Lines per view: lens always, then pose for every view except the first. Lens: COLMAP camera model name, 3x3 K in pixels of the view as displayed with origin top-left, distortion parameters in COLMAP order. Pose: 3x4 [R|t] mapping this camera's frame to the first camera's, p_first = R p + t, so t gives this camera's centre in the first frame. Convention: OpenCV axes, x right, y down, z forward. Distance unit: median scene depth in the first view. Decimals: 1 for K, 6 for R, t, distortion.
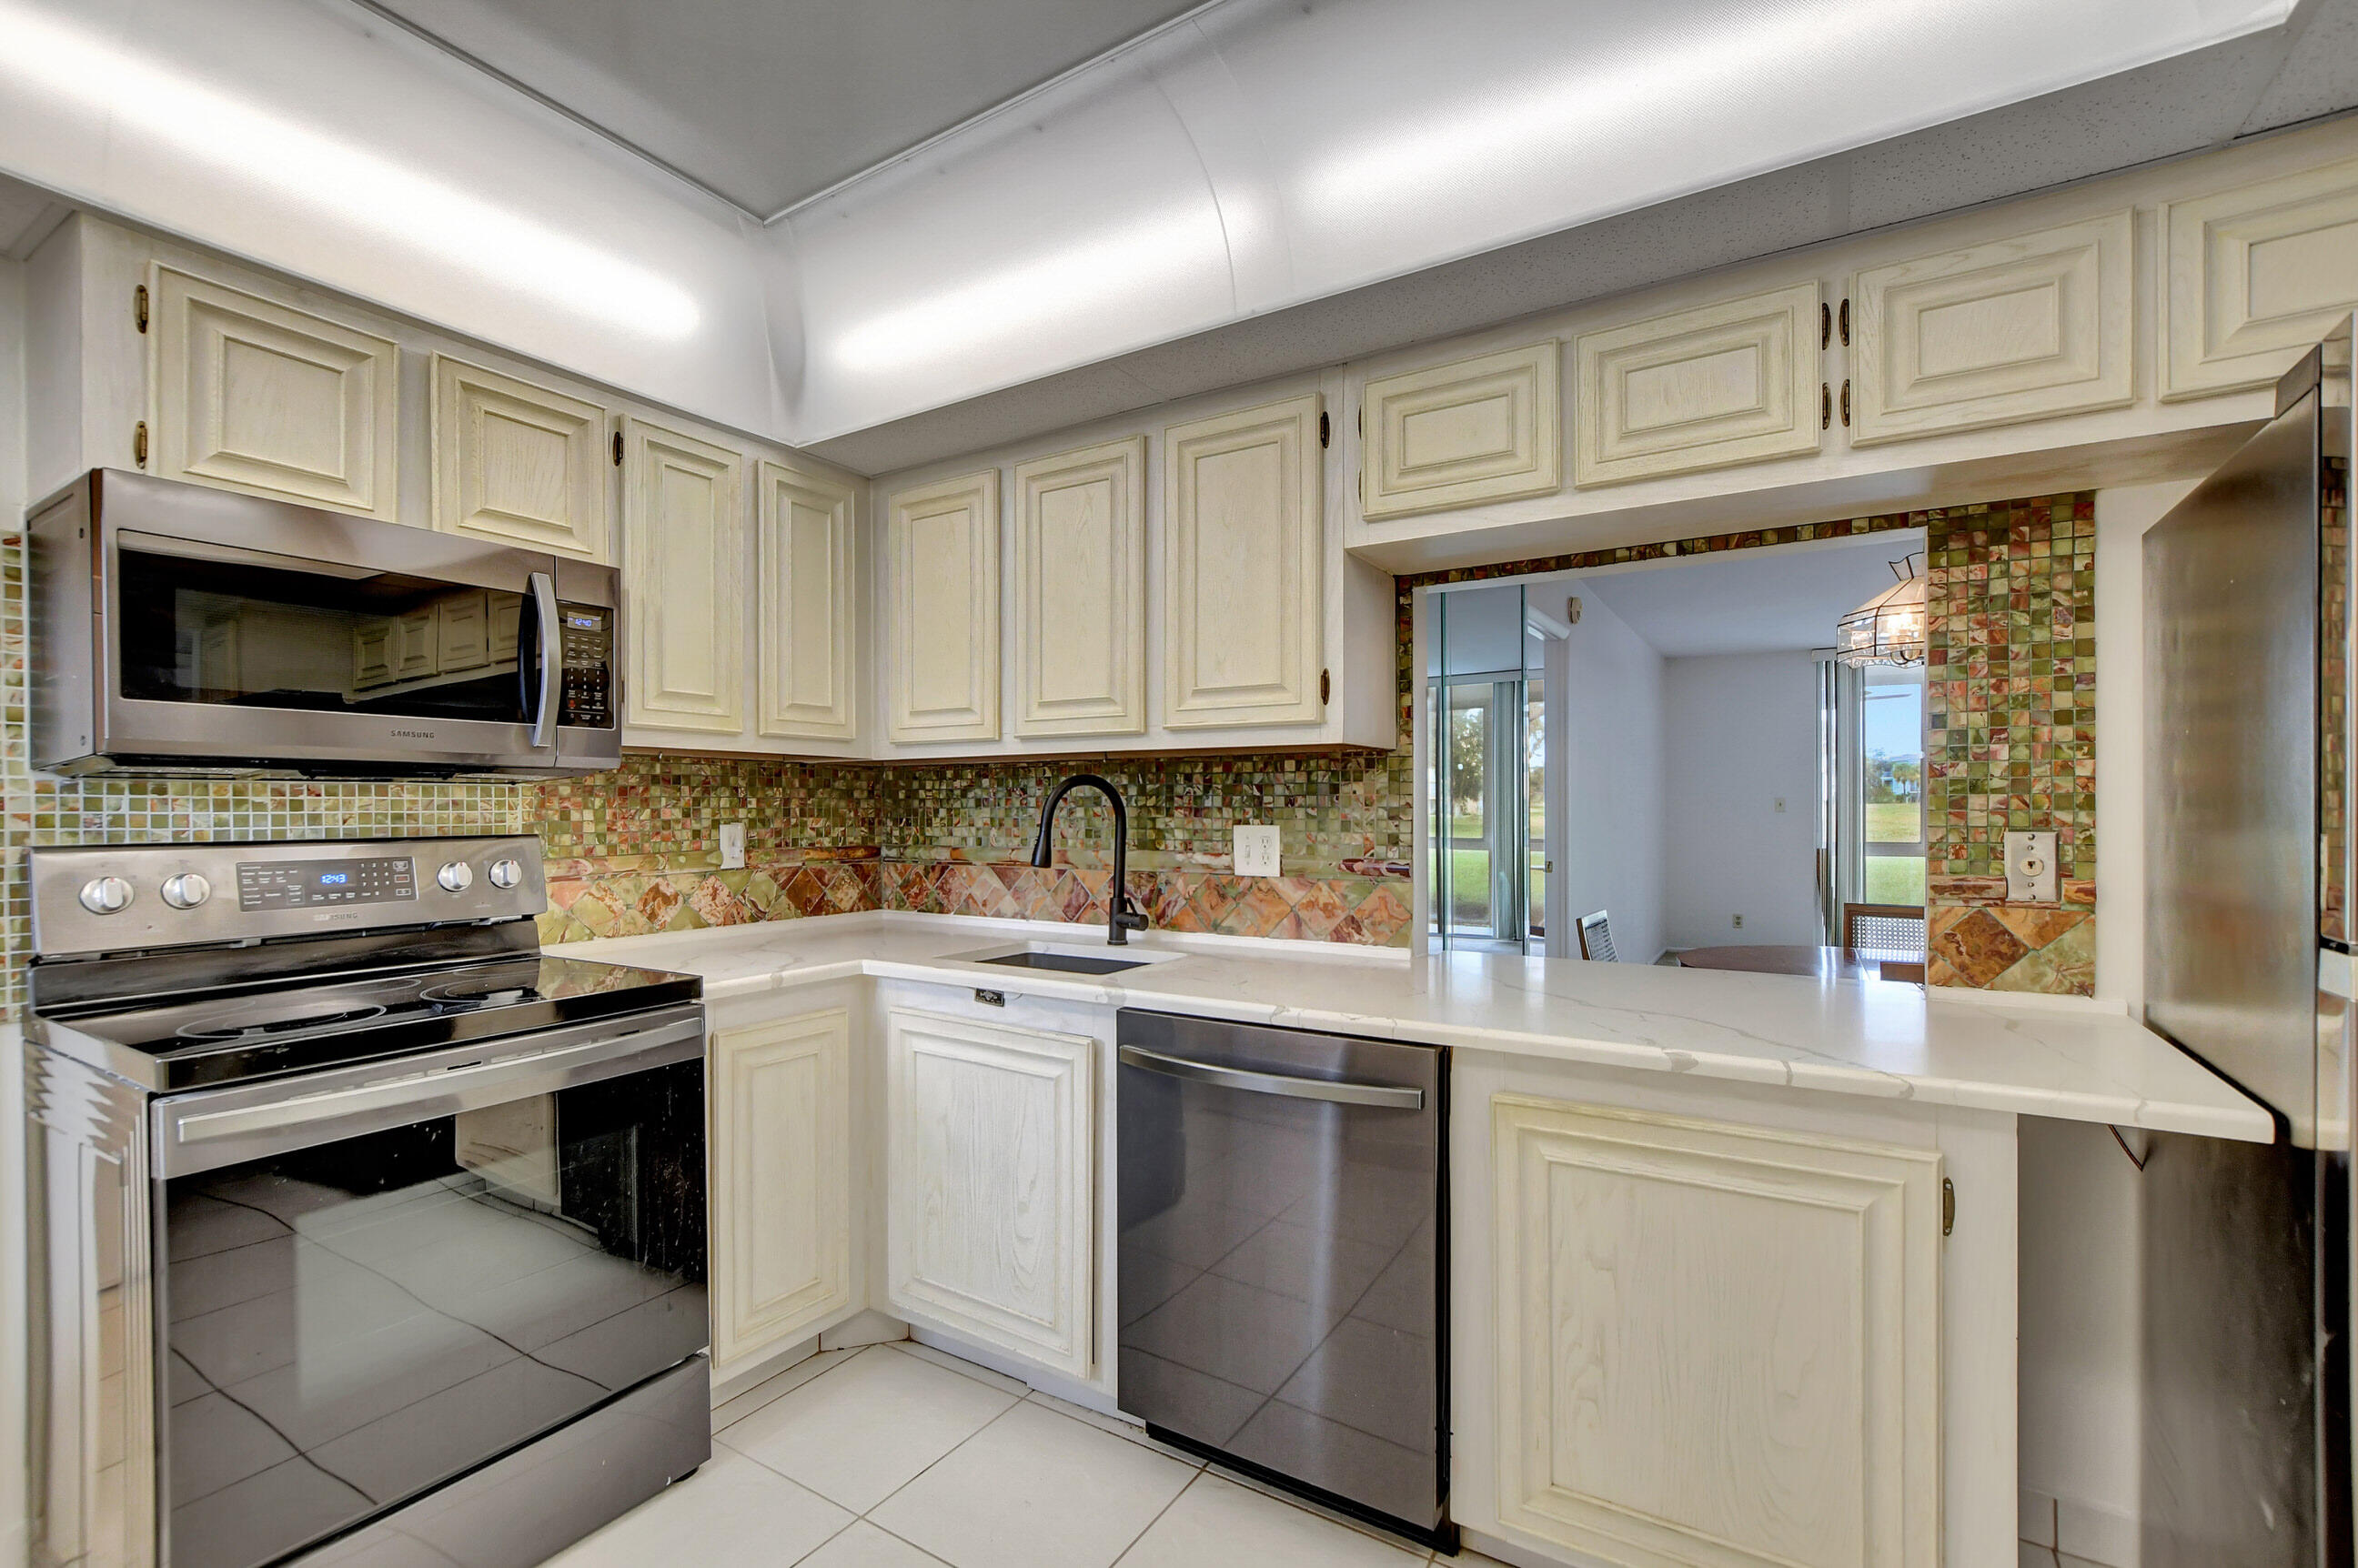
lens RADIAL K [[1030.0, 0, 1167.0], [0, 1030.0, 798.1], [0, 0, 1]] dist [-0.008142, 0.000589]
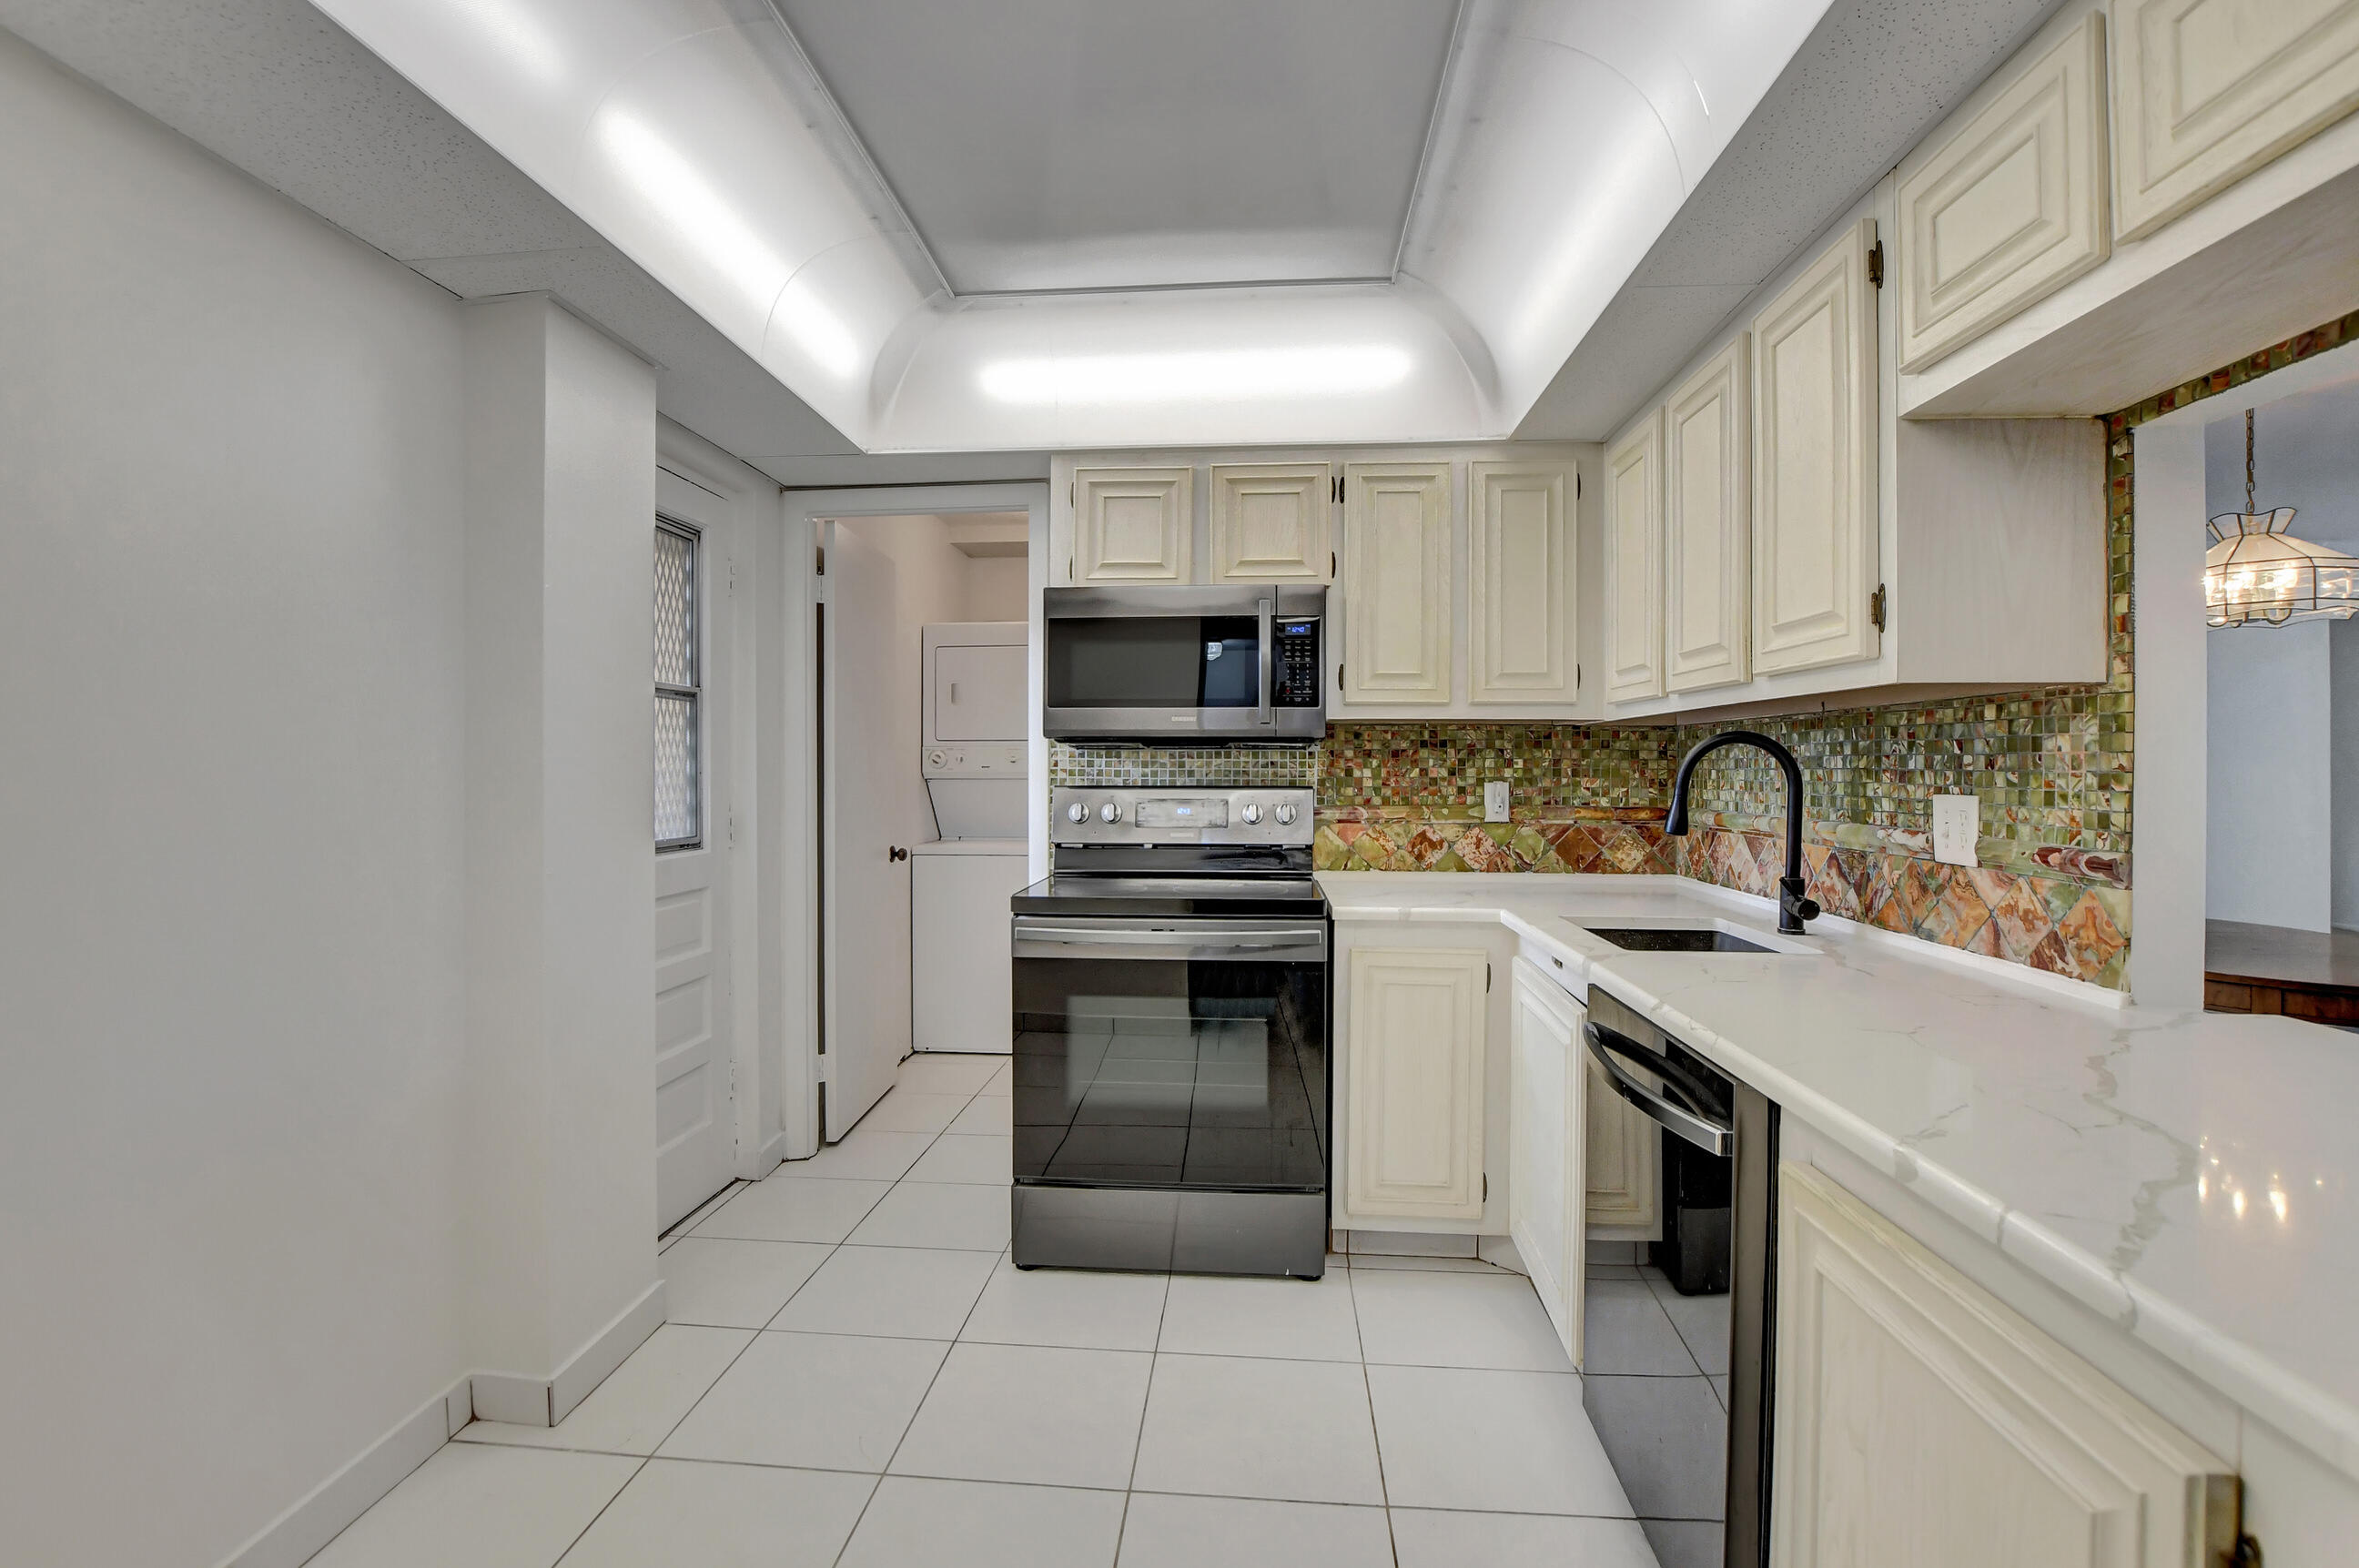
lens RADIAL K [[1067.2, 0, 1168.6], [0, 1067.2, 758.0], [0, 0, 1]] dist [-0.019232, 0.000178]
pose [[0.469690, -0.002989, -0.882826, 0.474713], [0.002559, 0.999995, -0.002024, 0.000142], [0.882828, -0.001309, 0.469695, 0.151048]]
